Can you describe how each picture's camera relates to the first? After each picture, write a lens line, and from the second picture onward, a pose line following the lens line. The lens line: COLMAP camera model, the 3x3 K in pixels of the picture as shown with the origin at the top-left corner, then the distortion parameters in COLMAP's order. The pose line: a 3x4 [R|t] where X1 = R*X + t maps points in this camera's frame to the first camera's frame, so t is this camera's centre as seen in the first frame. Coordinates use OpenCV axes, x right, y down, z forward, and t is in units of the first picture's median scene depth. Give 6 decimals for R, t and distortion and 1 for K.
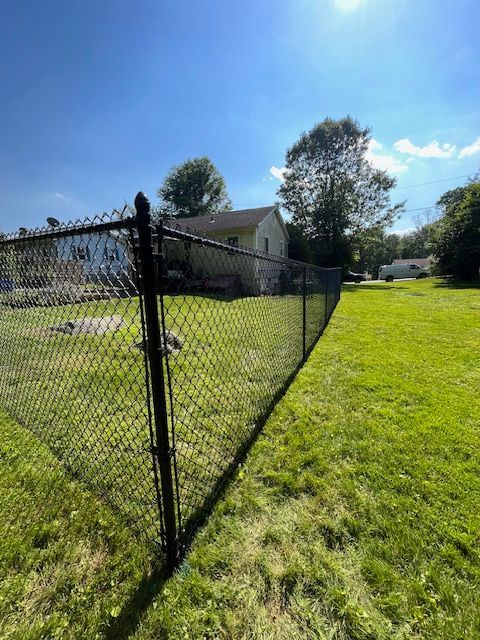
lens RADIAL K [[261.0, 0, 239.9], [0, 261.0, 316.6], [0, 0, 1]] dist [-0.002589, 0.000293]
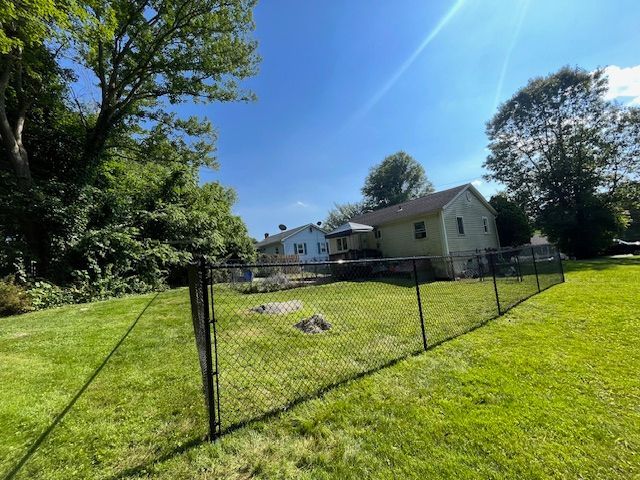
lens RADIAL K [[261.0, 0, 320.0], [0, 261.0, 240.0], [0, 0, 1]] dist [-0.002589, 0.000293]
pose [[0.870499, -0.100233, -0.481855, 0.126298], [-0.011659, 0.974568, -0.223787, -0.003993], [0.492031, 0.200425, 0.847193, -0.044008]]
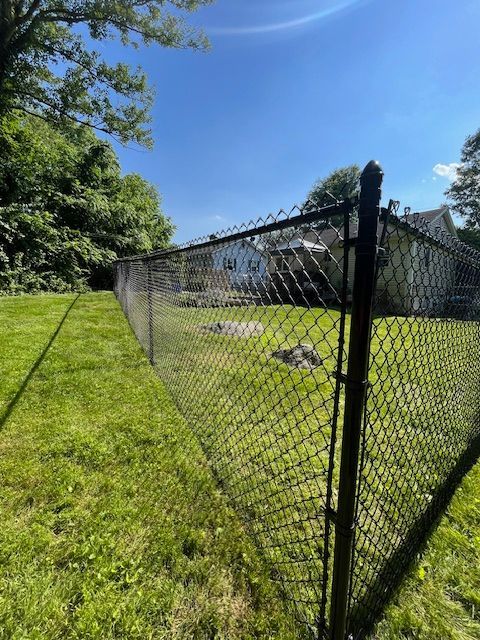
lens RADIAL K [[261.0, 0, 239.9], [0, 261.0, 316.6], [0, 0, 1]] dist [-0.002589, 0.000293]
pose [[0.881359, 0.098663, -0.462031, -0.021102], [-0.119599, 0.992691, -0.016164, -0.000115], [0.457059, 0.069505, 0.886717, 0.014963]]
